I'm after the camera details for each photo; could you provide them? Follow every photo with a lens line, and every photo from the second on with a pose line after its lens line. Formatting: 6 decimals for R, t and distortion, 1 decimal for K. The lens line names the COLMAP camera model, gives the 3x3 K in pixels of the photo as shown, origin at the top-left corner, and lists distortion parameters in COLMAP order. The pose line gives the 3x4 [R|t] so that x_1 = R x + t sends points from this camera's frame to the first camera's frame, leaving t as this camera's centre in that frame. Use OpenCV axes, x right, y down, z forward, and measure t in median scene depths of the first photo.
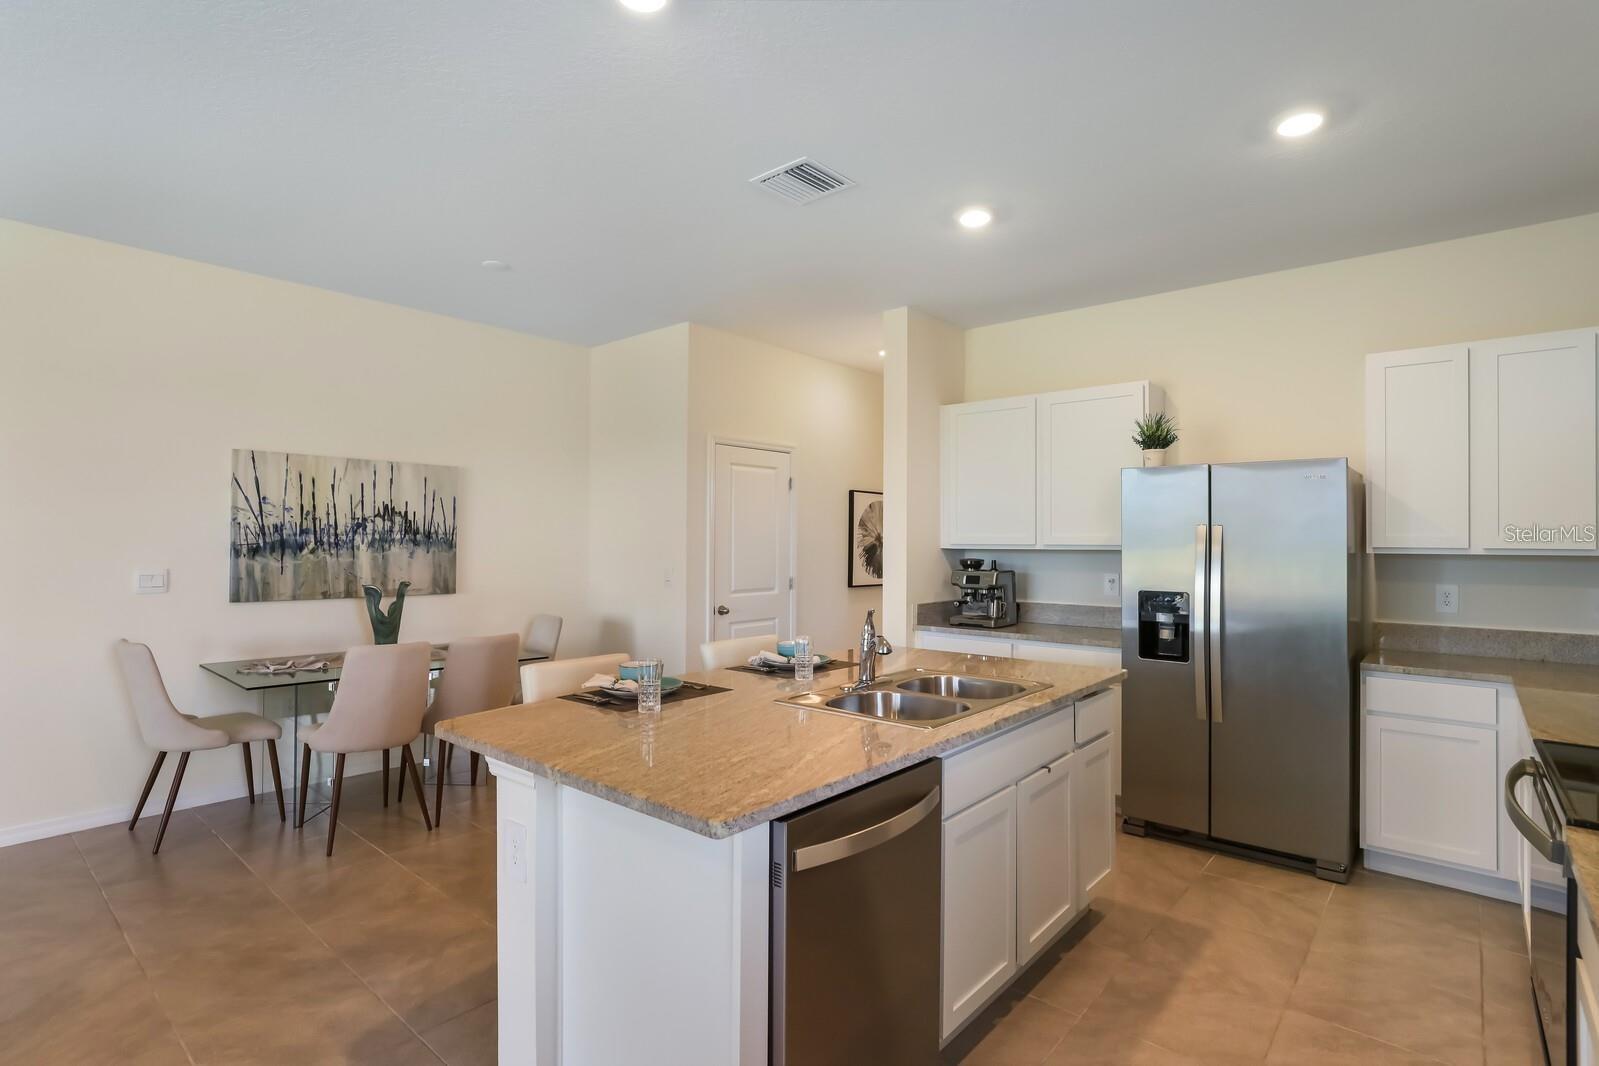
lens RADIAL K [[799.5, 0, 783.0], [0, 799.5, 533.3], [0, 0, 1]] dist [0.003364, 0.001926]
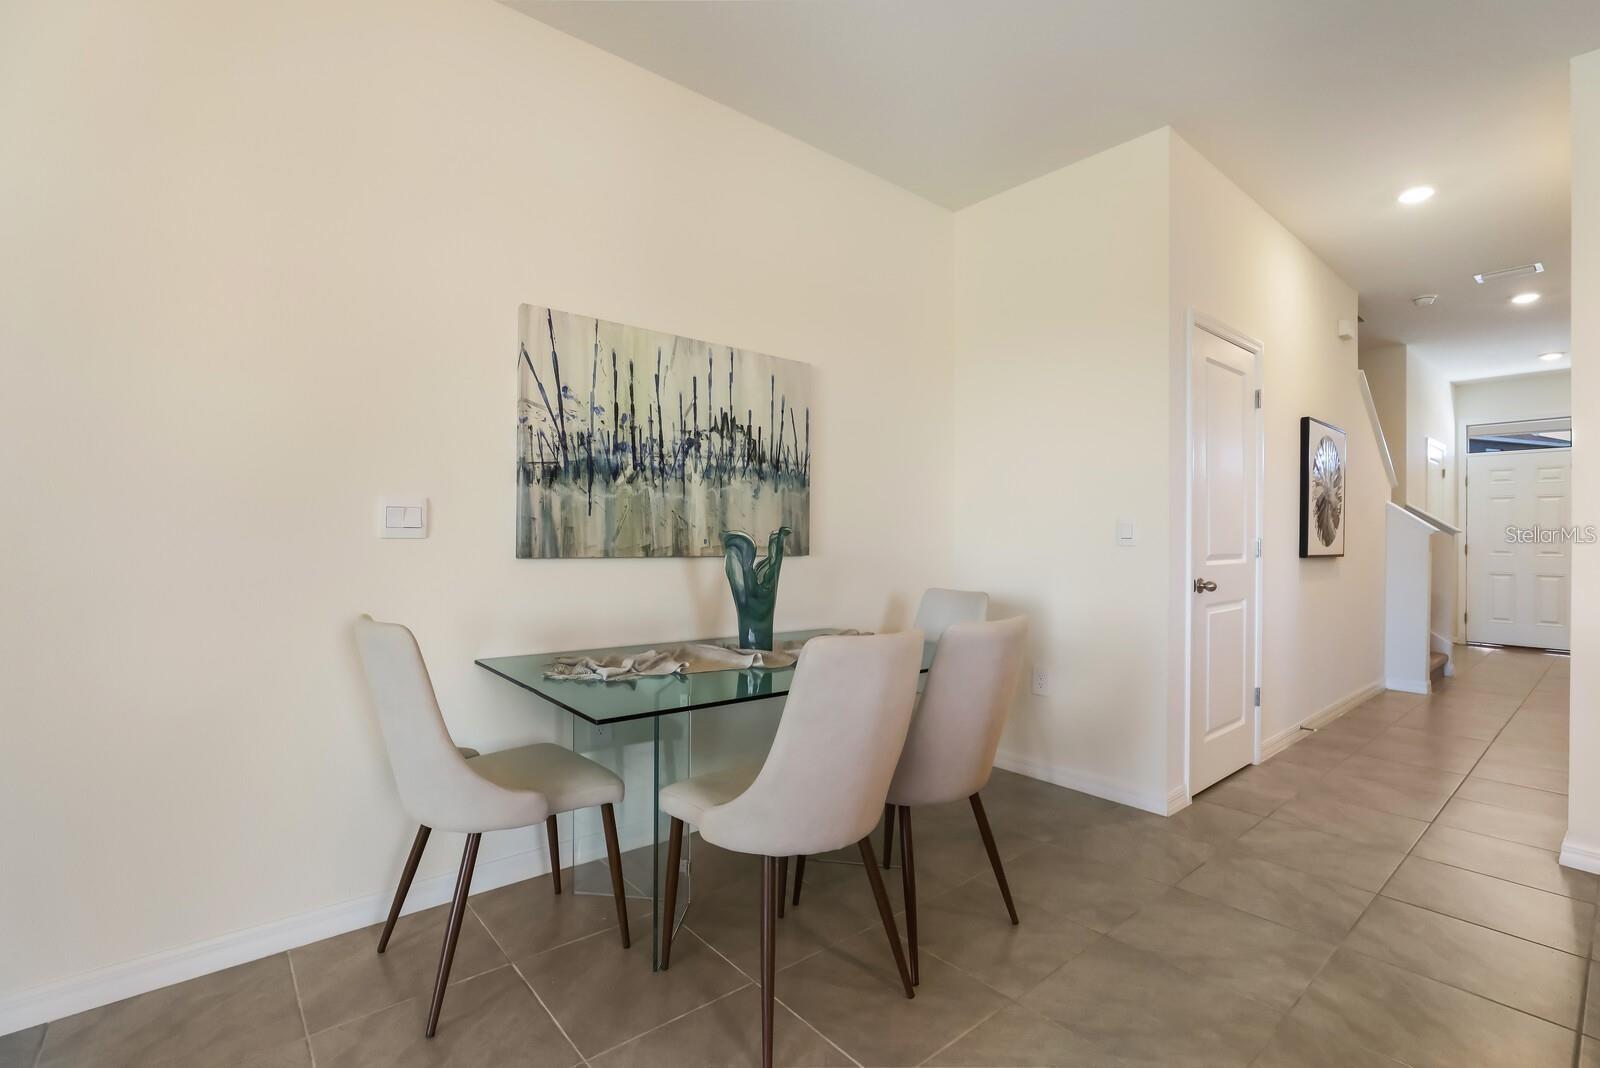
lens RADIAL K [[730.8, 0, 795.9], [0, 730.8, 539.9], [0, 0, 1]] dist [-0.024108, 0.003153]
pose [[0.989868, -0.000348, -0.141992, -0.379497], [0.002255, 0.999909, 0.013267, 0.061787], [0.141975, -0.013453, 0.989779, 0.455826]]
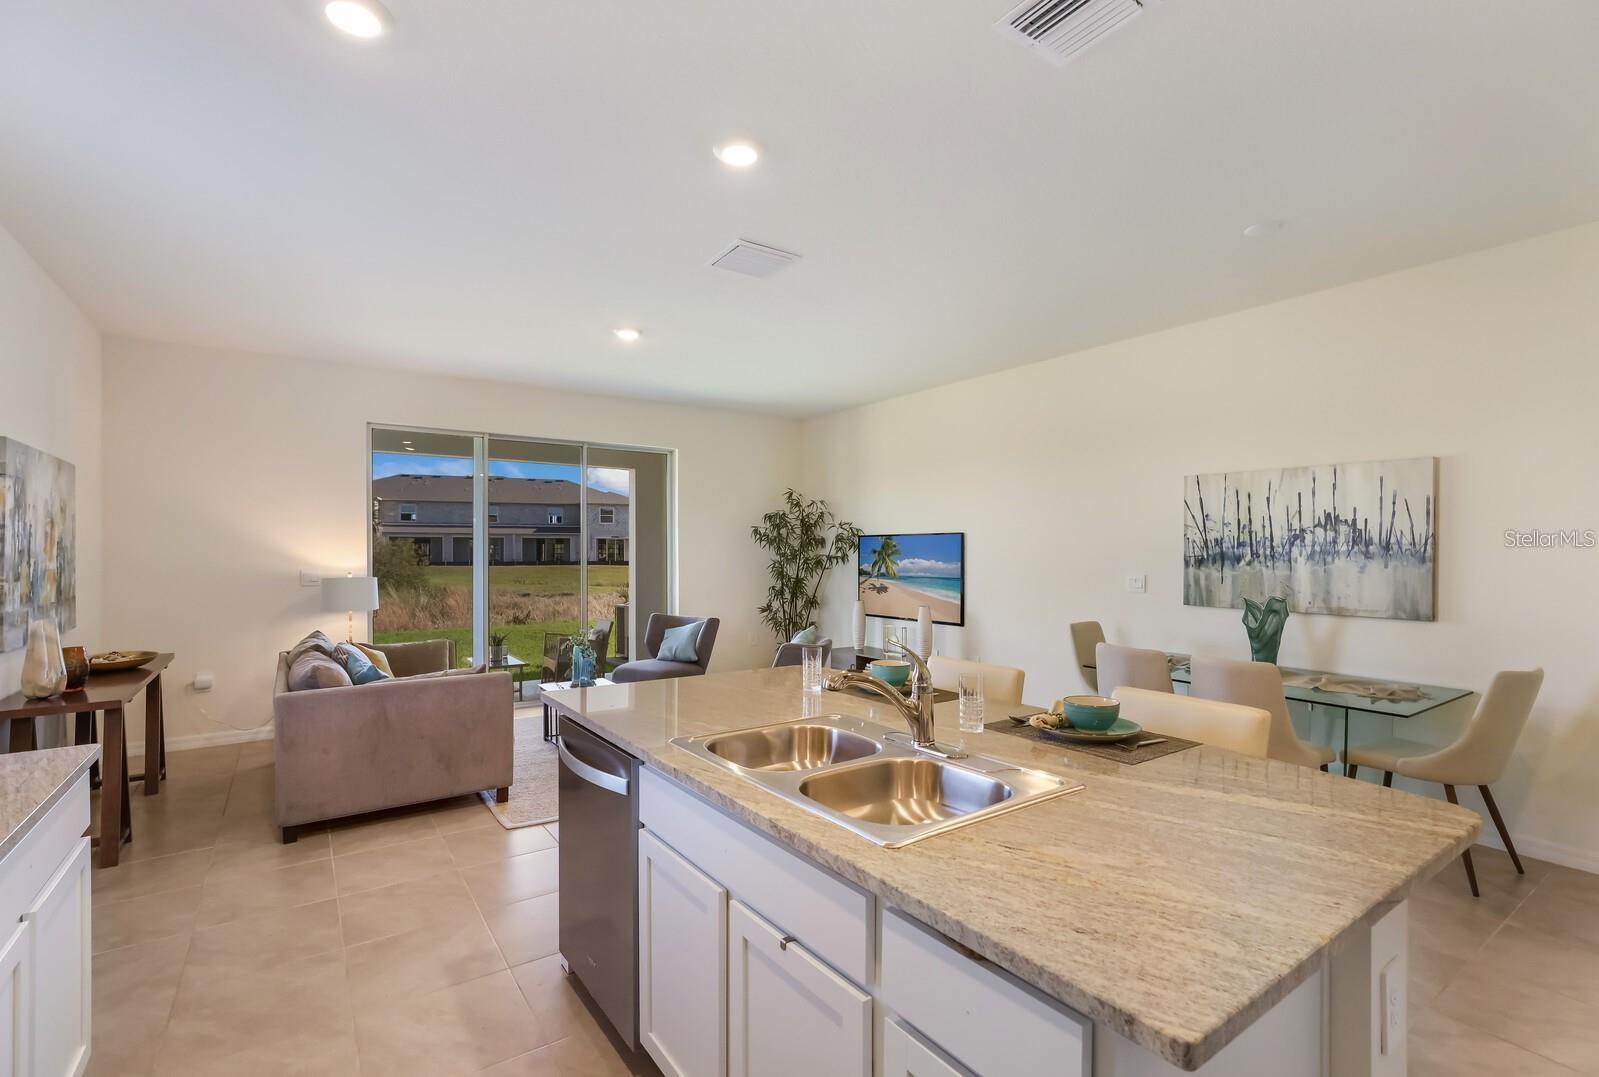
lens RADIAL K [[736.4, 0, 790.9], [0, 736.4, 555.3], [0, 0, 1]] dist [0.002117, 0.000080]
pose [[-0.226578, 0.000075, -0.973993, 0.480360], [0.007860, 0.999968, -0.001752, 0.009132], [0.973961, -0.008053, -0.226571, 0.636058]]
